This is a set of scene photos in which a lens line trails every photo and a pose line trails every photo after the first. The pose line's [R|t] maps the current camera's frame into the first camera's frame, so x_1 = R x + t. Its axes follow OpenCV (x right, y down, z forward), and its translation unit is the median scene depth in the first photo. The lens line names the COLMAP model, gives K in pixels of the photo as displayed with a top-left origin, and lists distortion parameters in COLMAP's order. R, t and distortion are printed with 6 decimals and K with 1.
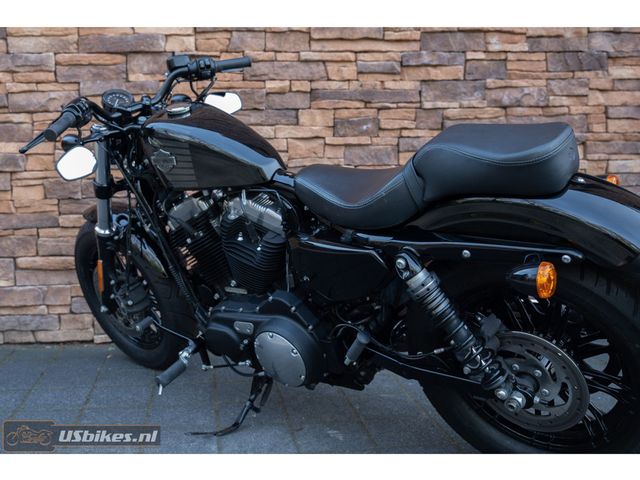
lens RADIAL K [[713.9, 0, 281.4], [0, 713.9, 213.6], [0, 0, 1]] dist [-0.063572, 0.000000]
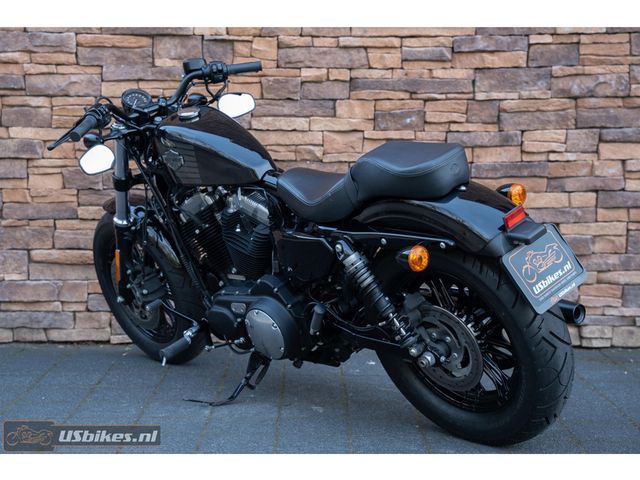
lens RADIAL K [[1232.8, 0, 313.7], [0, 1232.8, 230.2], [0, 0, 1]] dist [0.365129, 0.000000]
pose [[0.993414, 0.031501, -0.110169, 0.181933], [-0.030588, 0.999482, 0.009967, 0.007932], [0.110426, -0.006532, 0.993863, -0.616827]]
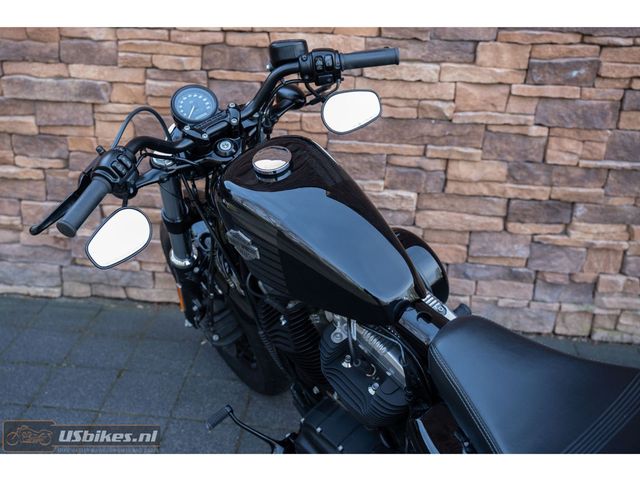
lens RADIAL K [[739.6, 0, 287.2], [0, 739.6, 217.9], [0, 0, 1]] dist [0.051894, 0.000000]
pose [[0.973017, 0.123191, -0.195096, 0.005267], [-0.056563, 0.947094, 0.315932, -0.207644], [0.223695, -0.296372, 0.928507, 0.238869]]
